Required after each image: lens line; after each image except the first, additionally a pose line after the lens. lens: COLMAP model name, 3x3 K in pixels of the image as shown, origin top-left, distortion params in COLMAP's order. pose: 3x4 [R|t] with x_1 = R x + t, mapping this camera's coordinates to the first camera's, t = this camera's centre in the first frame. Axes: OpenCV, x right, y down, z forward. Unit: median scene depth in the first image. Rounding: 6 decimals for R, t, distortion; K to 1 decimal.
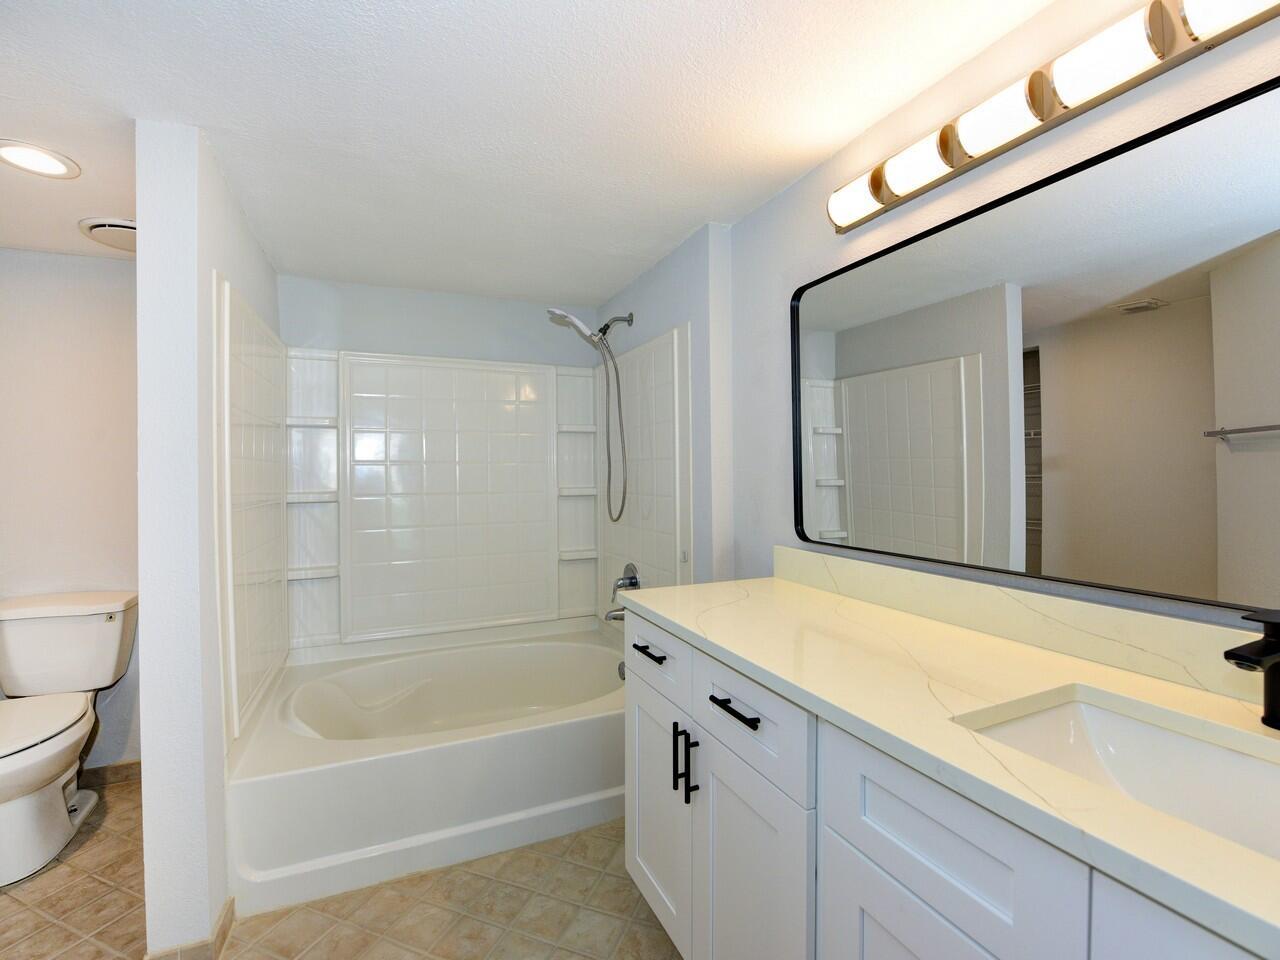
lens RADIAL K [[569.8, 0, 640.0], [0, 569.8, 480.0], [0, 0, 1]] dist [-0.021954, -0.000422]
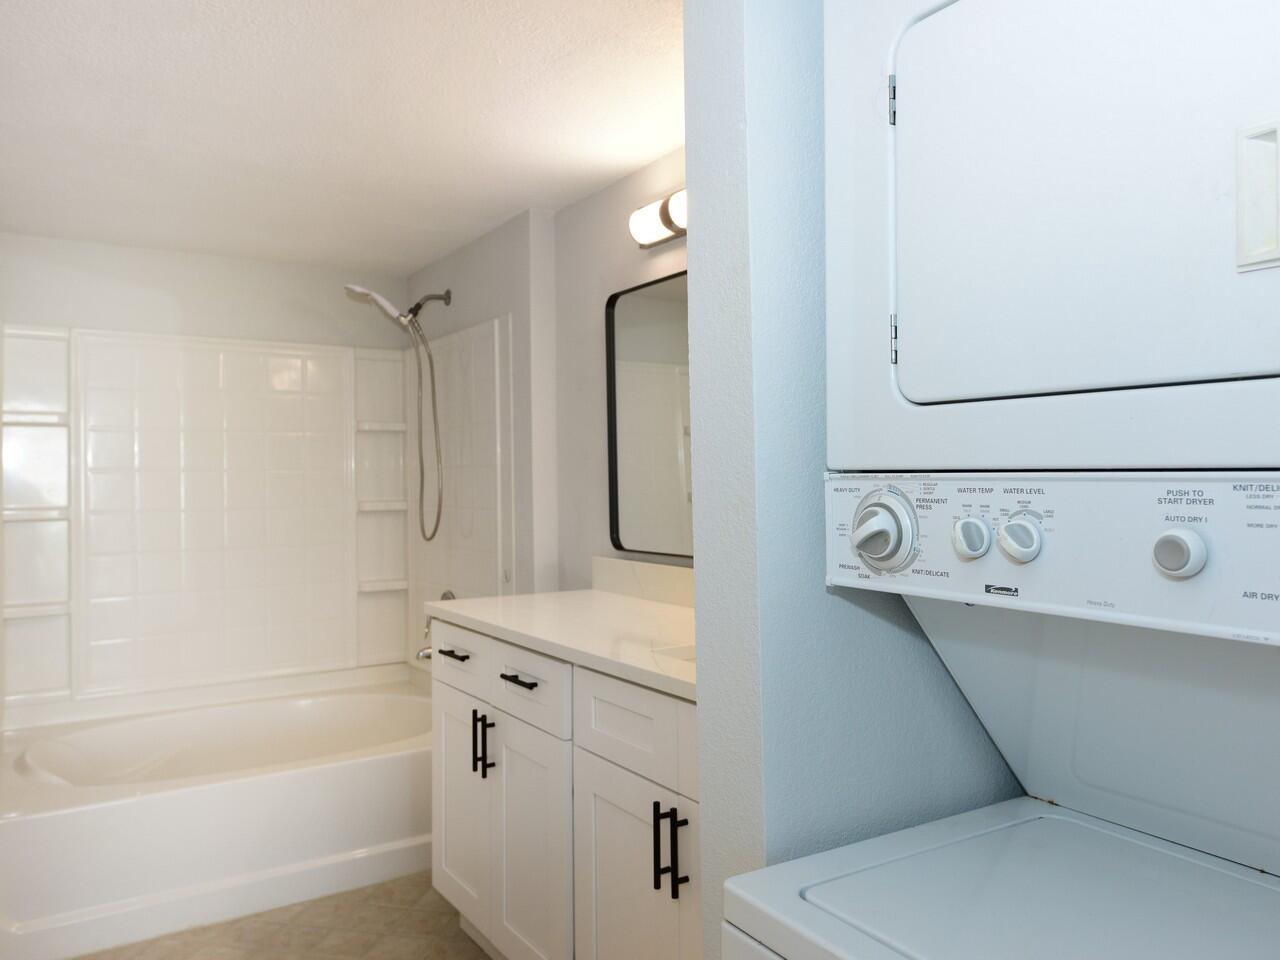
lens RADIAL K [[955.7, 0, 640.0], [0, 955.7, 480.0], [0, 0, 1]] dist [0.000592, -0.002887]
pose [[0.988064, -0.002510, 0.154025, 0.047982], [0.004928, 0.999871, -0.015318, 0.007592], [-0.153967, 0.015894, 0.987948, -0.443454]]
